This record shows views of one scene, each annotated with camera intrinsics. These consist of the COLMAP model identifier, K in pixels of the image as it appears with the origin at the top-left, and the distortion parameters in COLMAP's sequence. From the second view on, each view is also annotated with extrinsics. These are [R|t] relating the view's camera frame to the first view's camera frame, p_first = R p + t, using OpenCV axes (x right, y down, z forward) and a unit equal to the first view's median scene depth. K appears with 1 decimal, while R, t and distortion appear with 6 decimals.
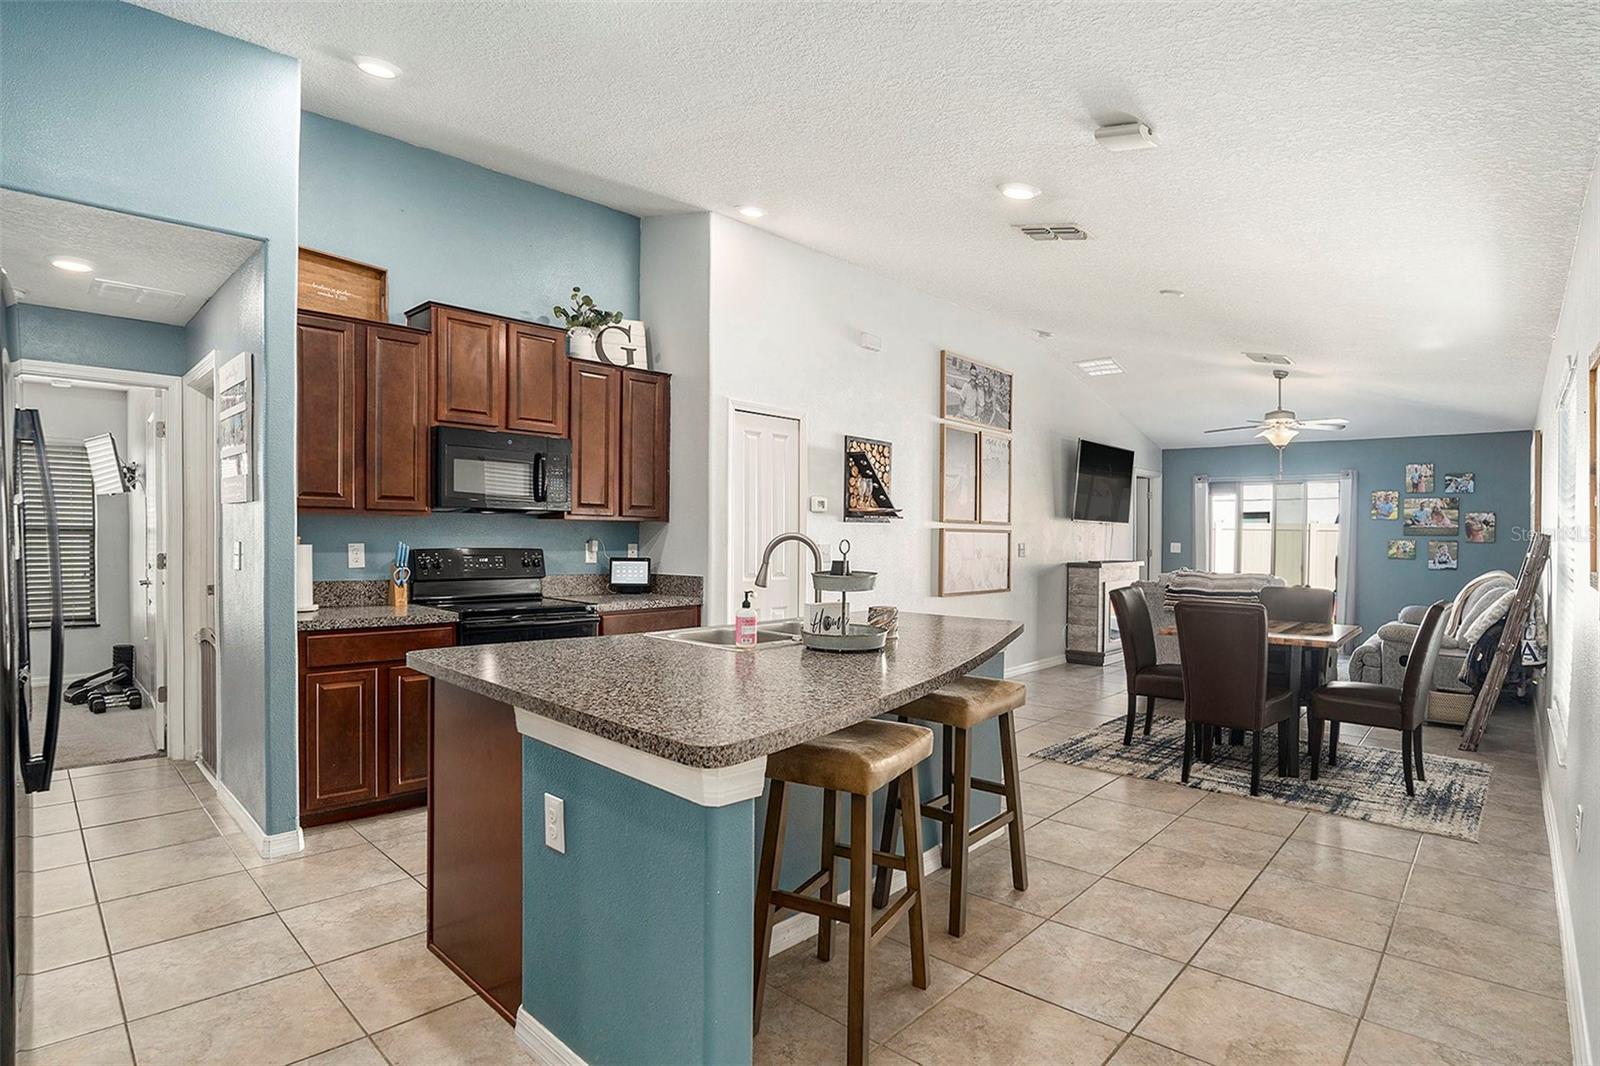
lens RADIAL K [[820.9, 0, 783.8], [0, 820.9, 504.2], [0, 0, 1]] dist [-0.079019, 0.011279]
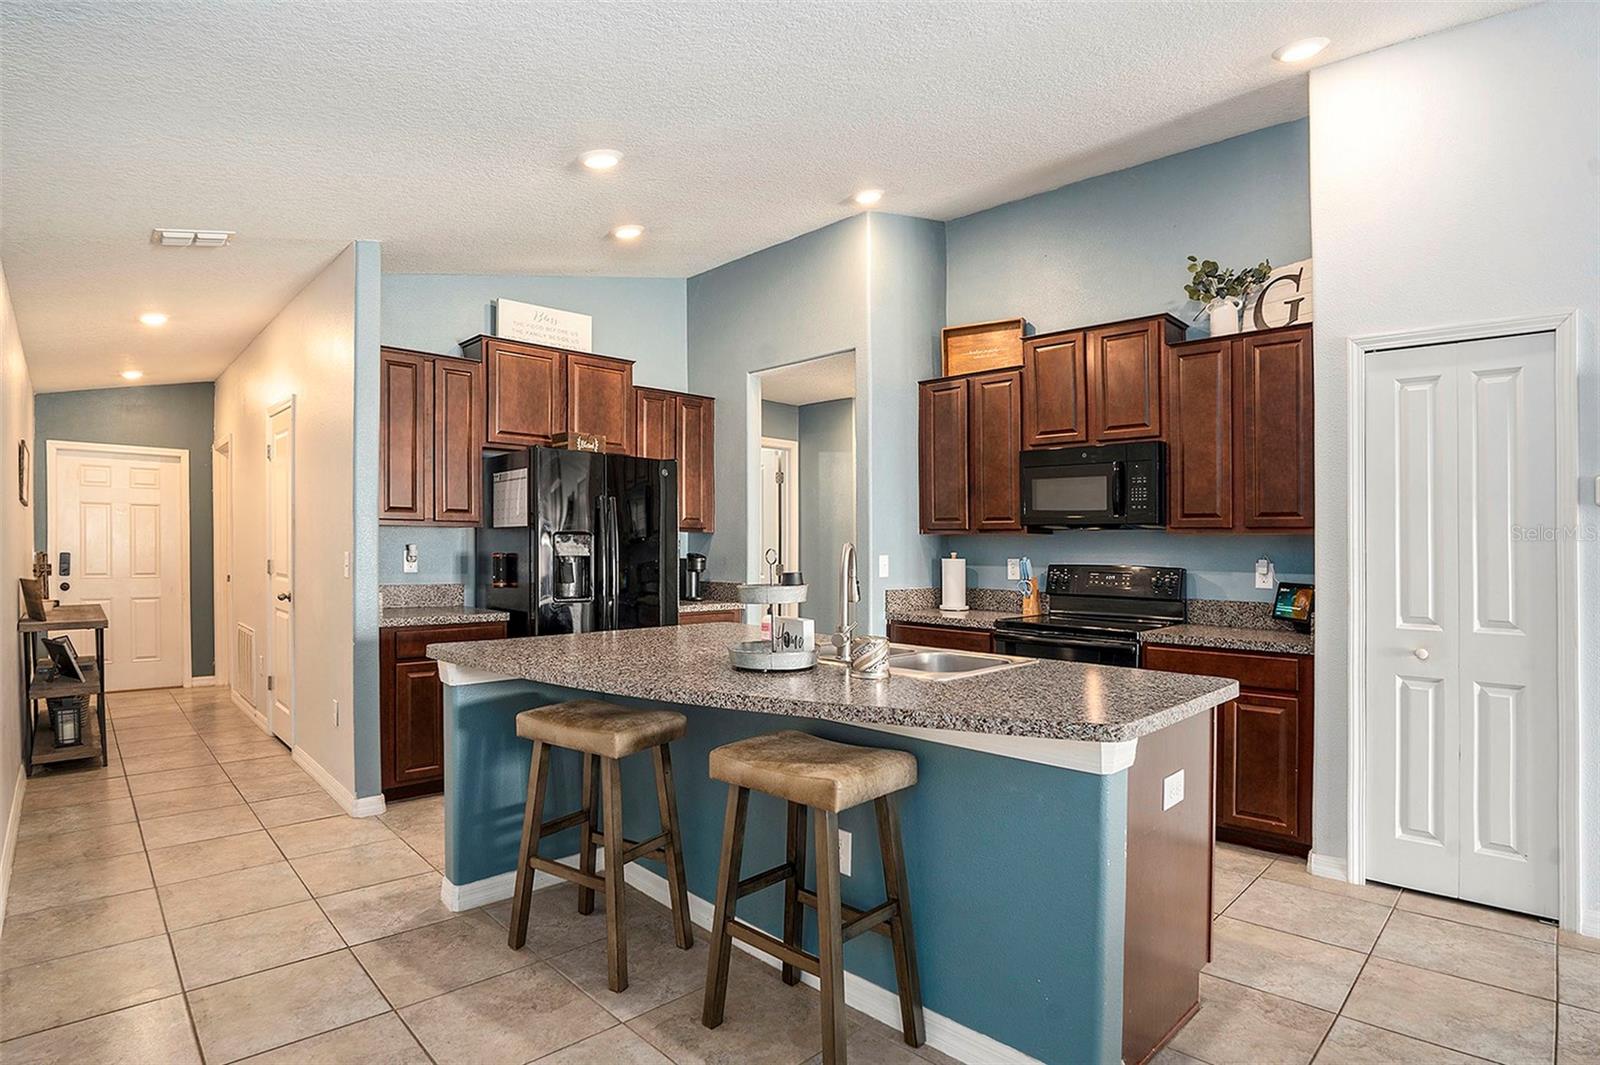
lens RADIAL K [[820.9, 0, 838.0], [0, 820.9, 547.9], [0, 0, 1]] dist [-0.079019, 0.011279]
pose [[-0.017924, 0.001126, -0.999839, 0.458798], [0.026118, 0.999659, 0.000657, 0.017511], [0.999498, -0.026102, -0.017947, 0.520783]]
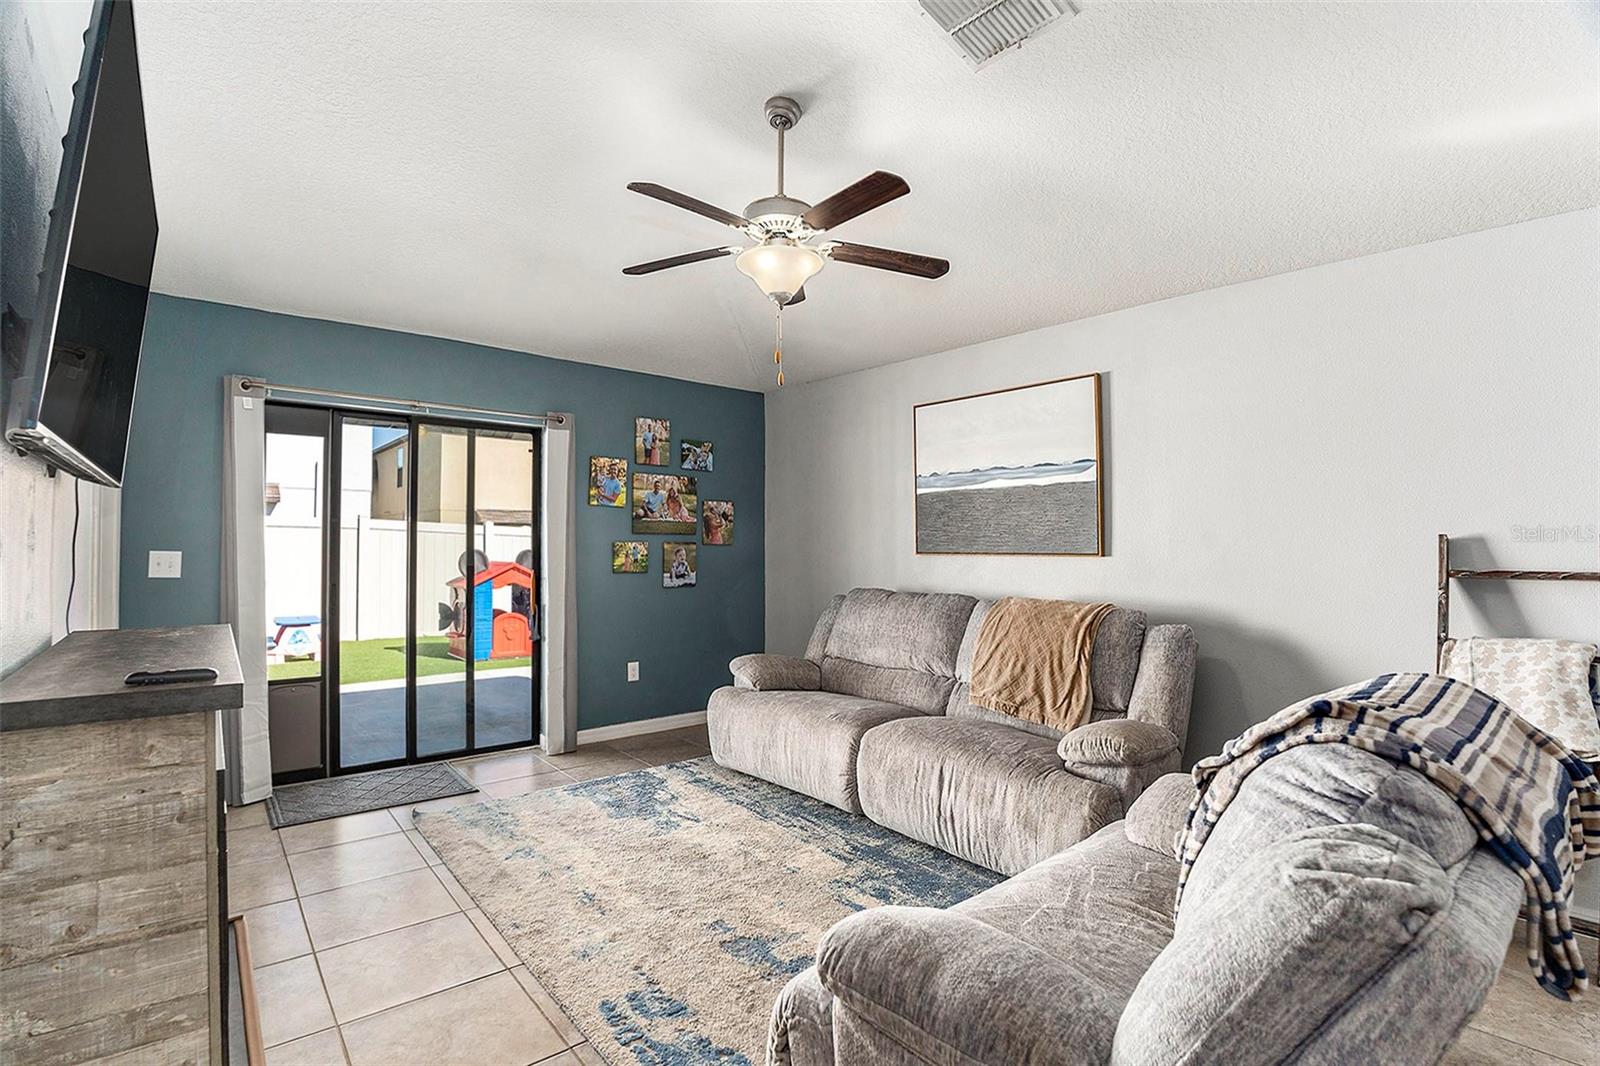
lens RADIAL K [[748.0, 0, 828.9], [0, 748.0, 539.8], [0, 0, 1]] dist [-0.062591, 0.012556]
pose [[0.076661, -0.005873, 0.997040, 0.323532], [-0.044648, 0.998959, 0.009317, 0.045849], [-0.996057, -0.045230, 0.076319, 1.132603]]
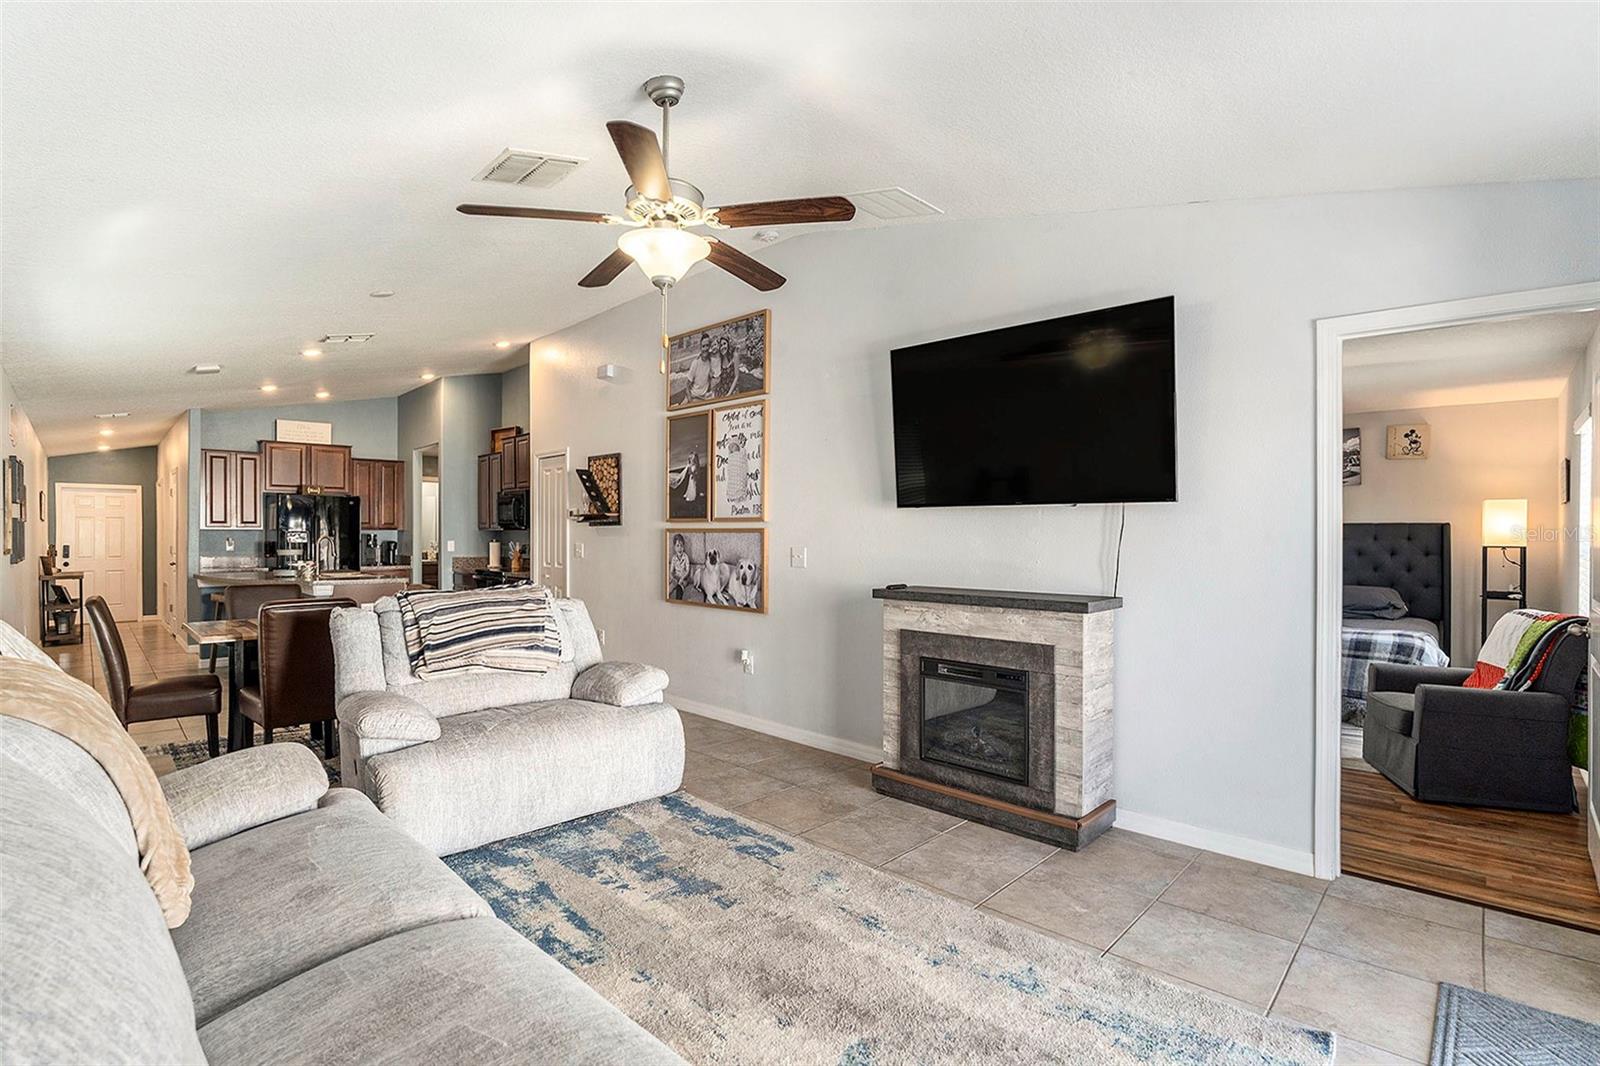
lens RADIAL K [[748.0, 0, 813.1], [0, 748.0, 535.9], [0, 0, 1]] dist [-0.062591, 0.012556]
pose [[-0.006409, -0.011351, -0.999915, 1.144025], [0.034782, 0.999328, -0.011567, 0.058239], [0.999374, -0.034853, -0.006010, 1.273958]]
